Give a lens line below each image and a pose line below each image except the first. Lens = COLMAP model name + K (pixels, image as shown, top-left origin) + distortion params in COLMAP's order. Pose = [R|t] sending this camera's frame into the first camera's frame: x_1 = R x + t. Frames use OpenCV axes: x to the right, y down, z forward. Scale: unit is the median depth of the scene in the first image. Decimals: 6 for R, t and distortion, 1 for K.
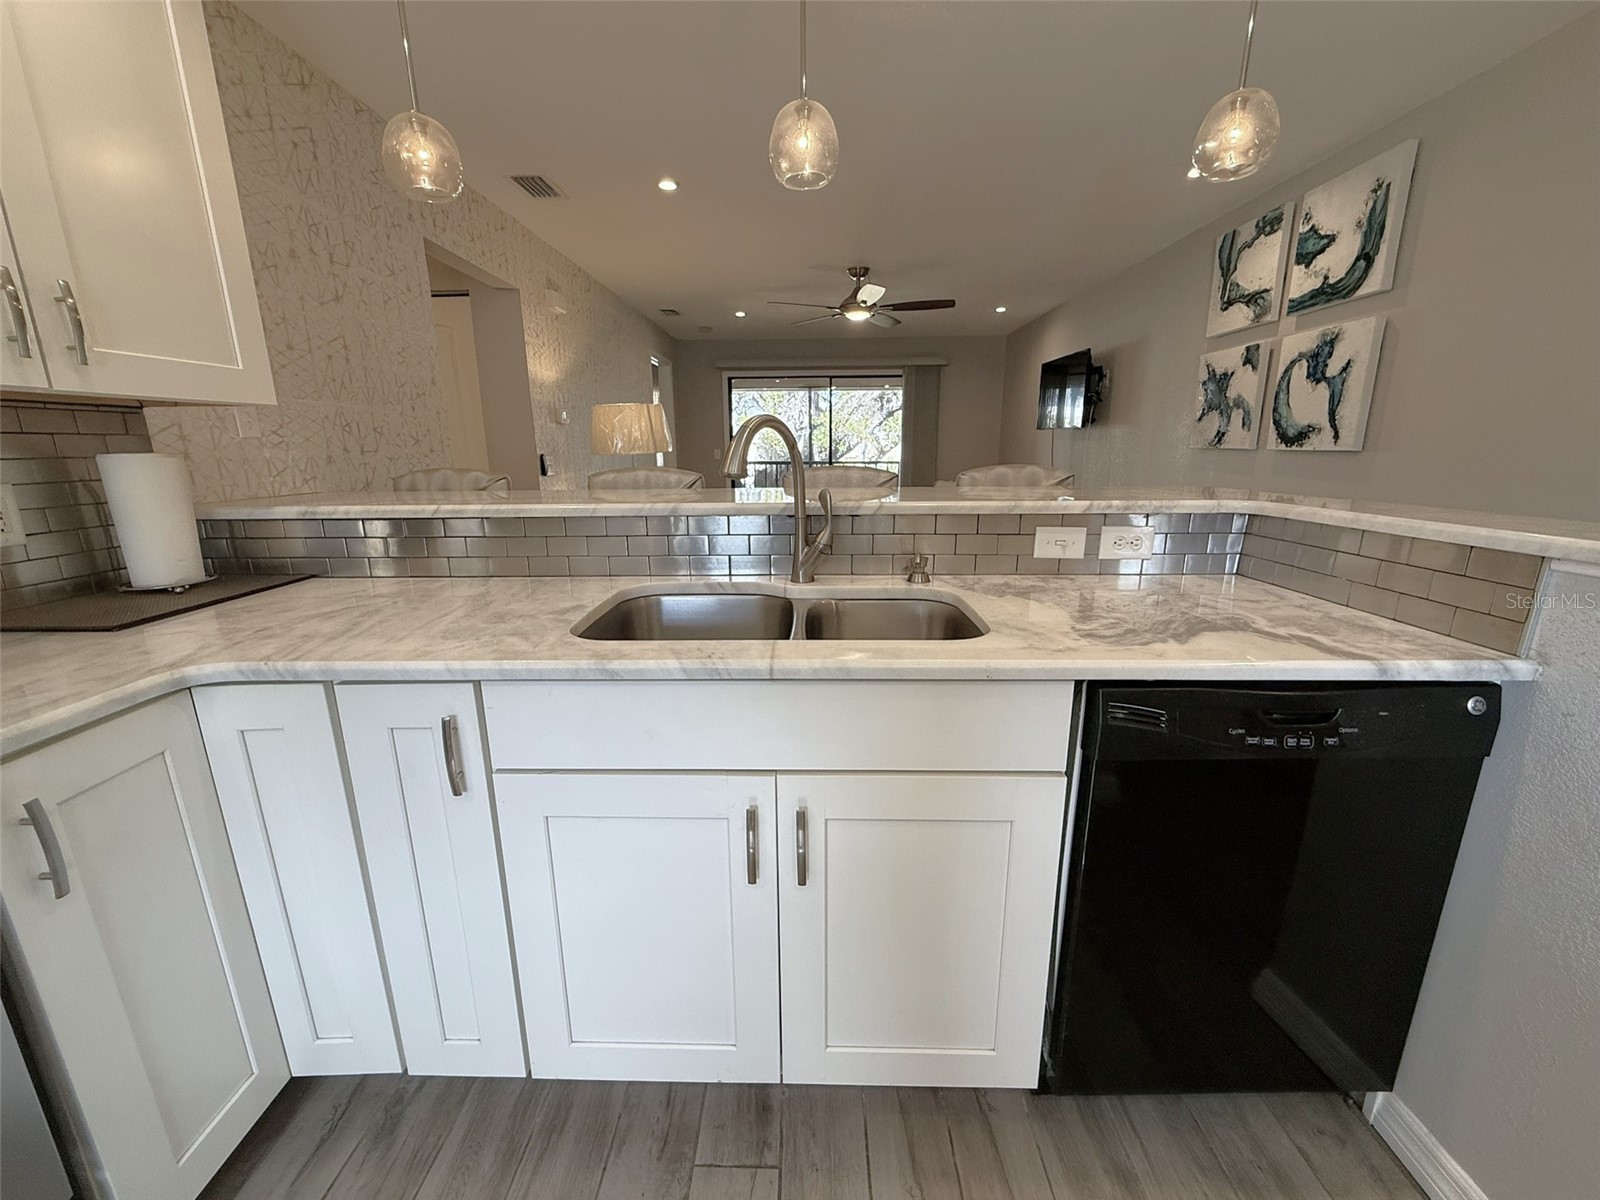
lens RADIAL K [[637.7, 0, 793.4], [0, 637.7, 599.4], [0, 0, 1]] dist [-0.001094, 0.000374]
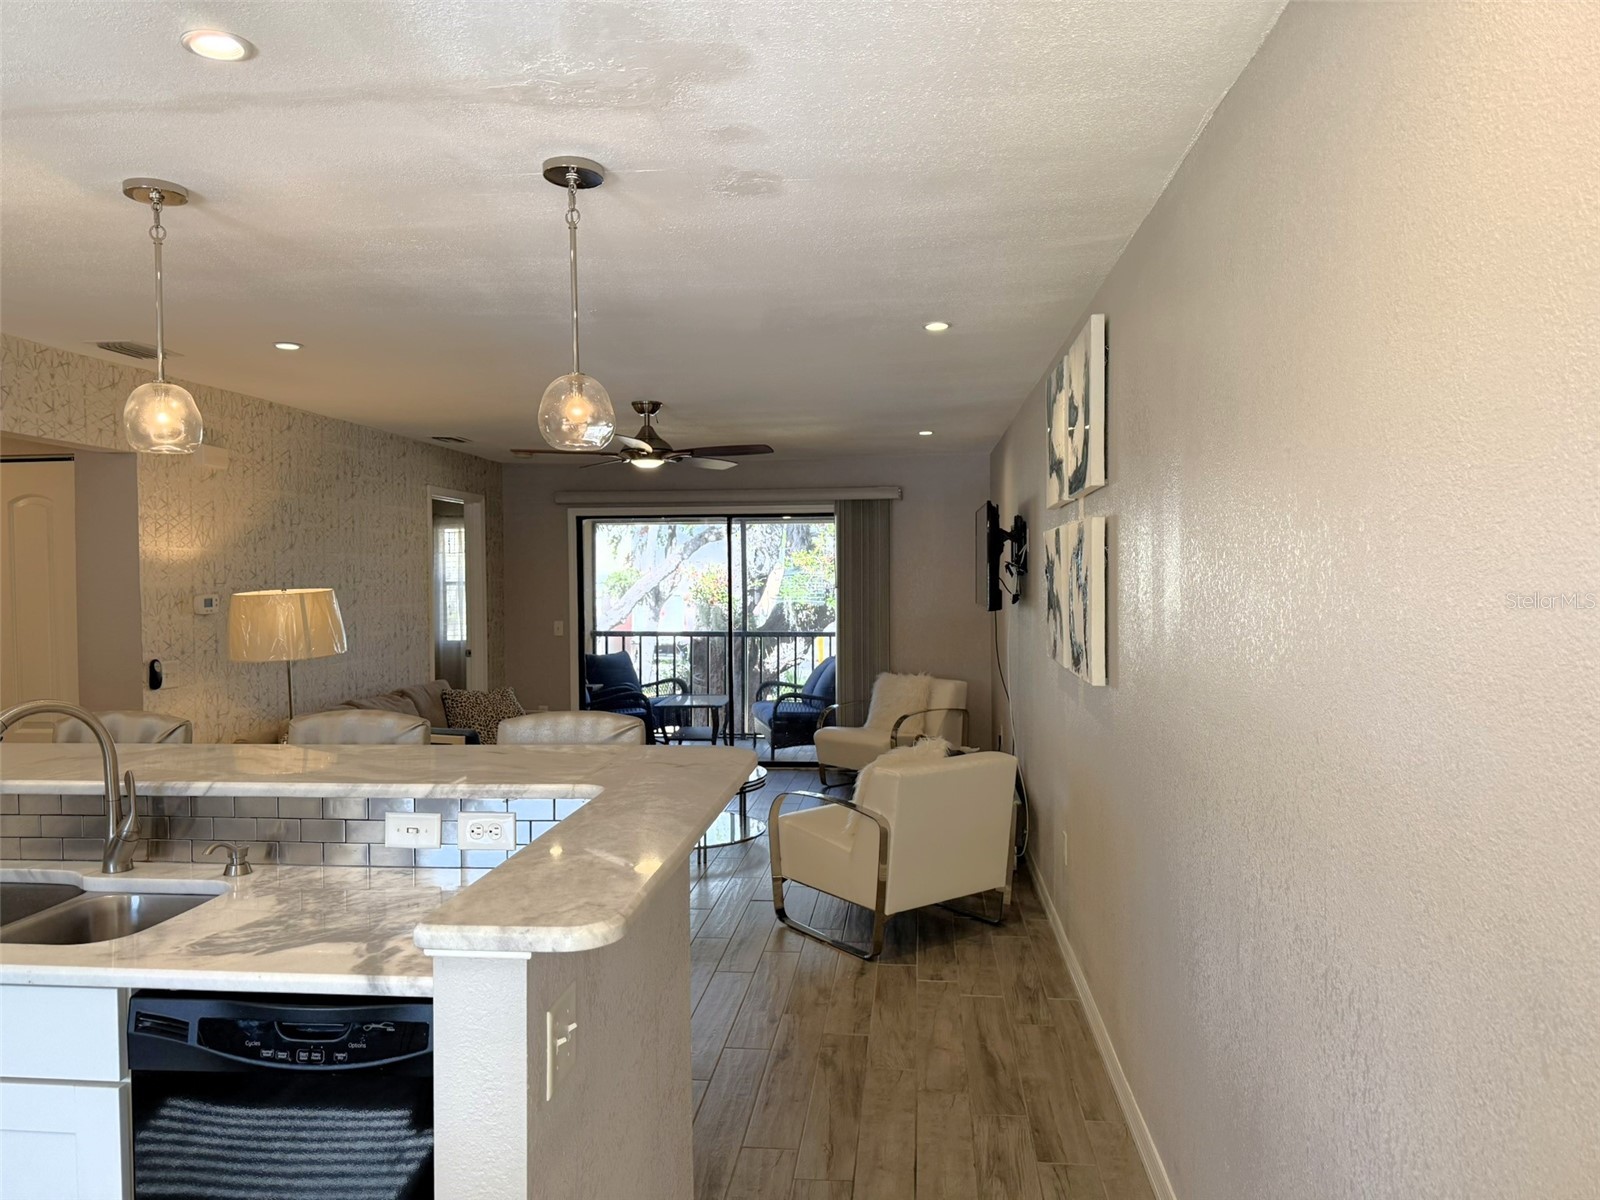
lens RADIAL K [[1134.0, 0, 794.0], [0, 1134.0, 608.0], [0, 0, 1]] dist [0.046930, -0.058632]
pose [[0.996900, 0.003042, -0.078621, 0.603218], [-0.019220, 0.978397, -0.205839, -0.042623], [0.076296, 0.206712, 0.975422, -0.316986]]
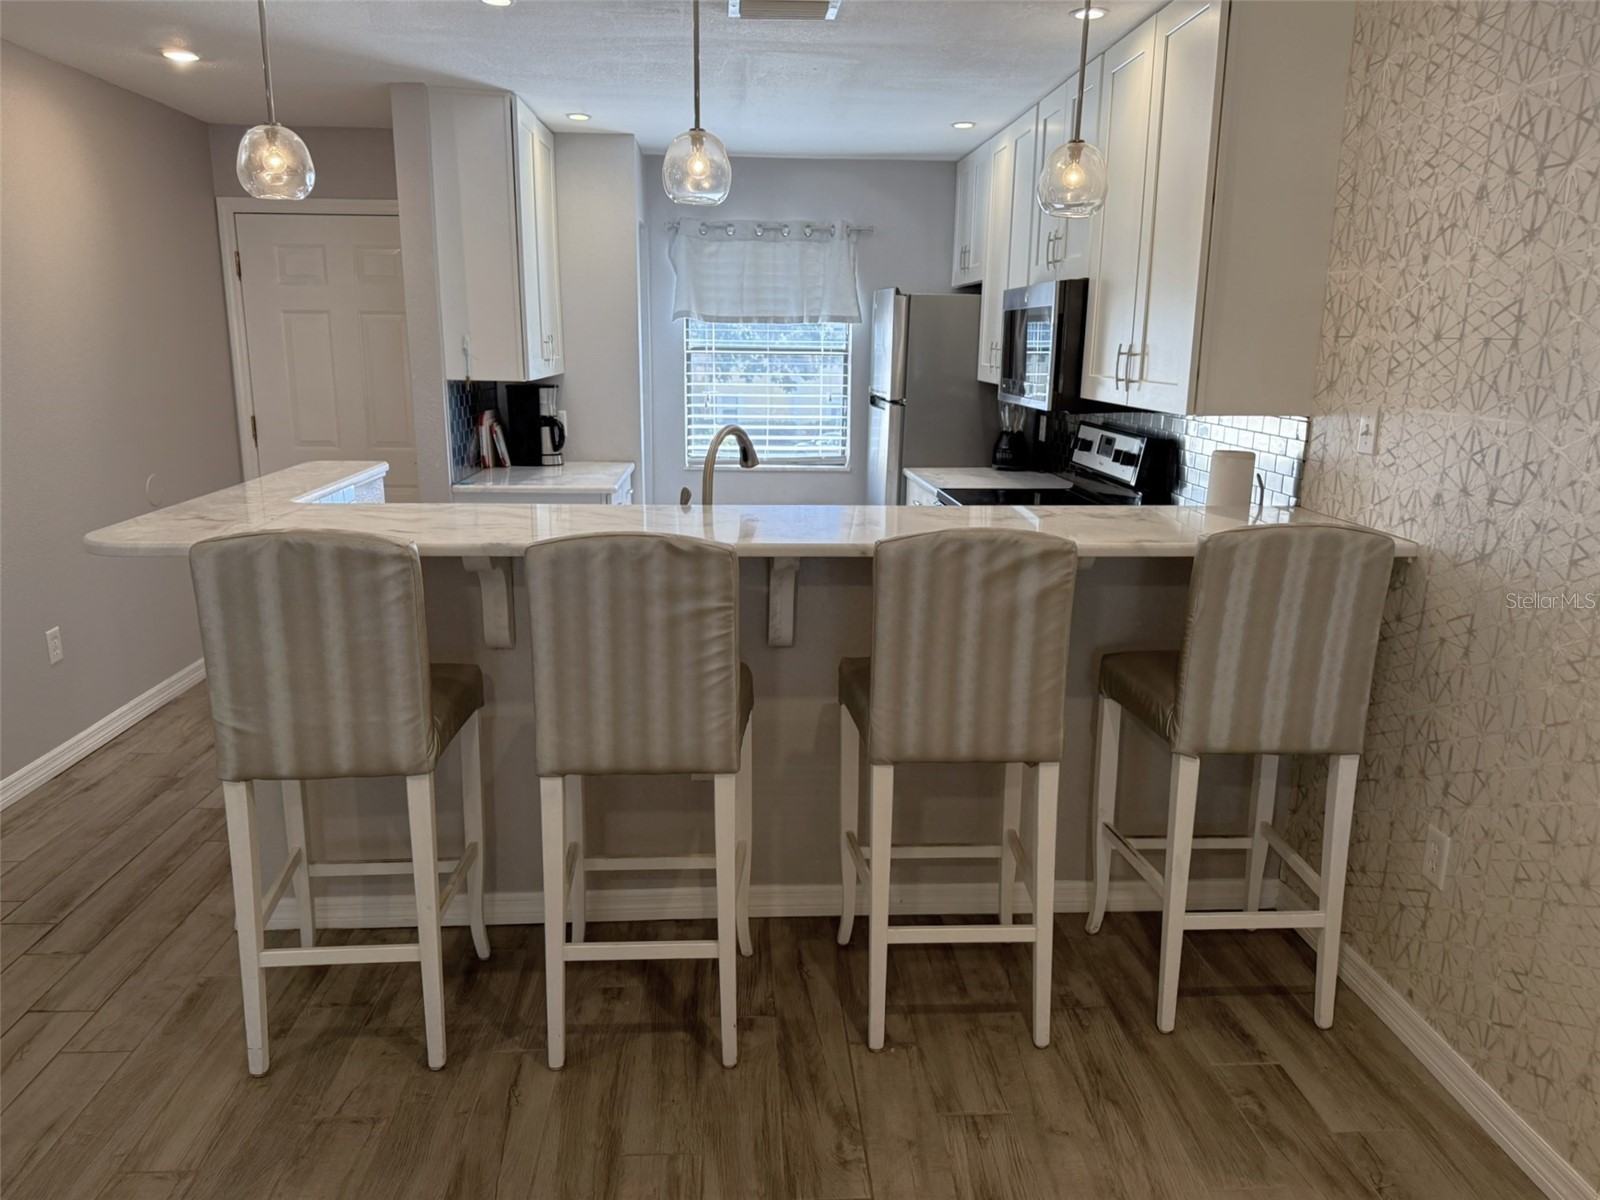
lens RADIAL K [[1134.0, 0, 795.4], [0, 1134.0, 609.1], [0, 0, 1]] dist [0.046930, -0.058632]
pose [[-0.996385, 0.016675, -0.083302, 0.012962], [-0.023259, 0.889535, 0.456276, -0.490457], [0.081708, 0.456564, -0.885931, 1.564634]]
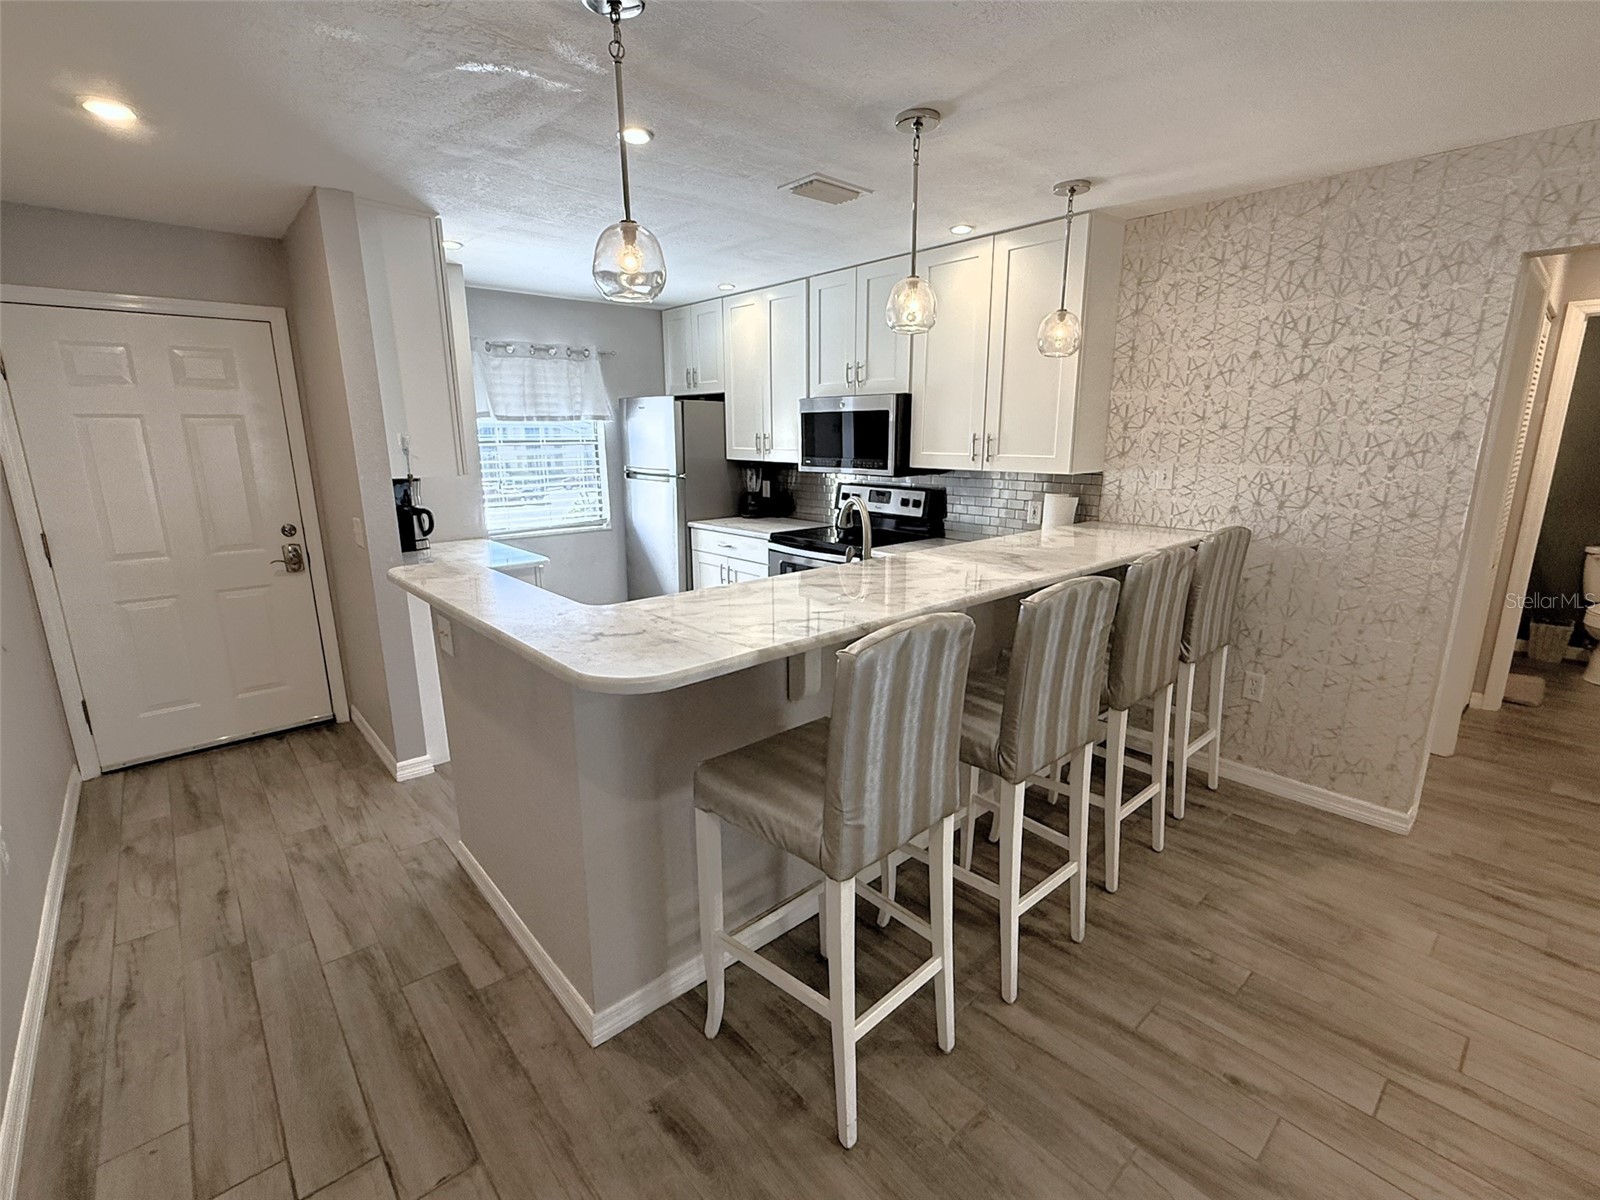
lens RADIAL K [[724.2, 0, 795.9], [0, 724.2, 601.6], [0, 0, 1]] dist [-0.000002, -0.000970]
pose [[-0.728371, 0.167360, -0.664429, 0.698321], [-0.153404, 0.905263, 0.396189, -0.380488], [0.667789, 0.390499, -0.633694, 1.086710]]
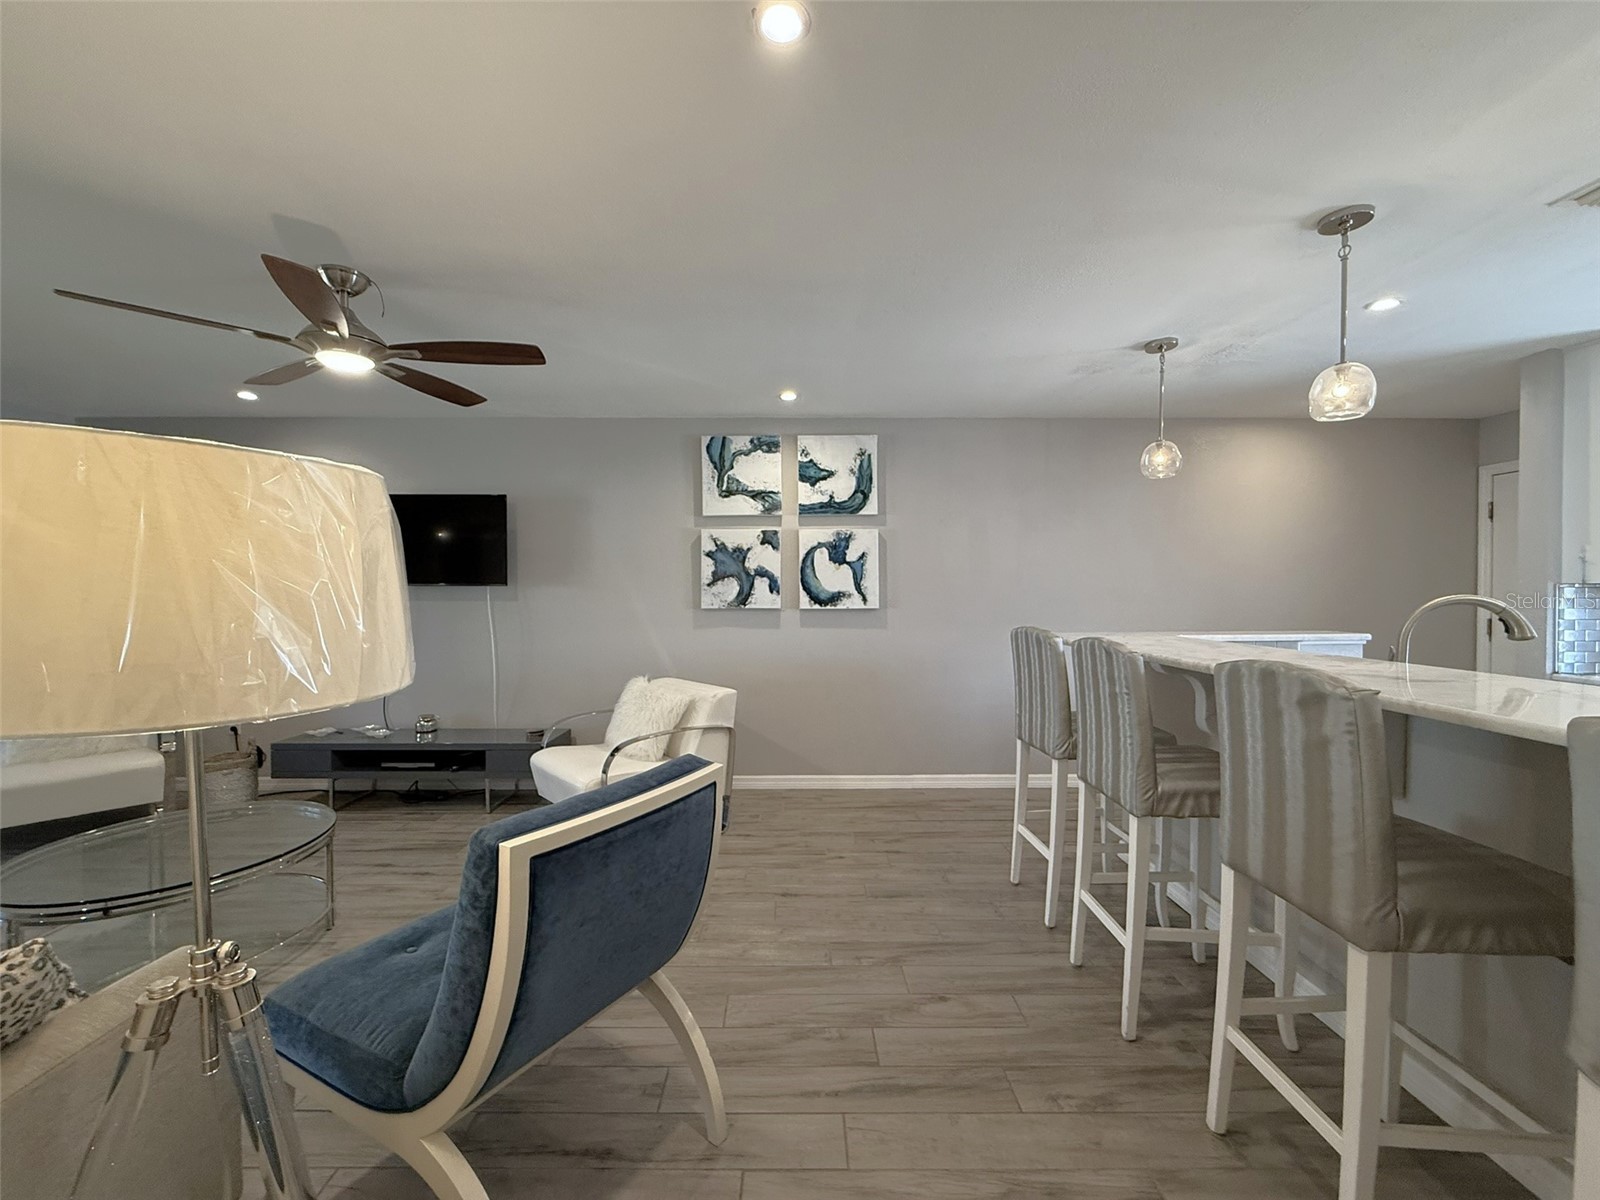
lens RADIAL K [[637.7, 0, 796.6], [0, 637.7, 599.8], [0, 0, 1]] dist [-0.001094, 0.000374]
pose [[-0.035529, -0.007472, 0.999341, -0.663001], [0.239792, 0.970696, 0.015783, -0.312246], [-0.970174, 0.240194, -0.032696, 1.183665]]
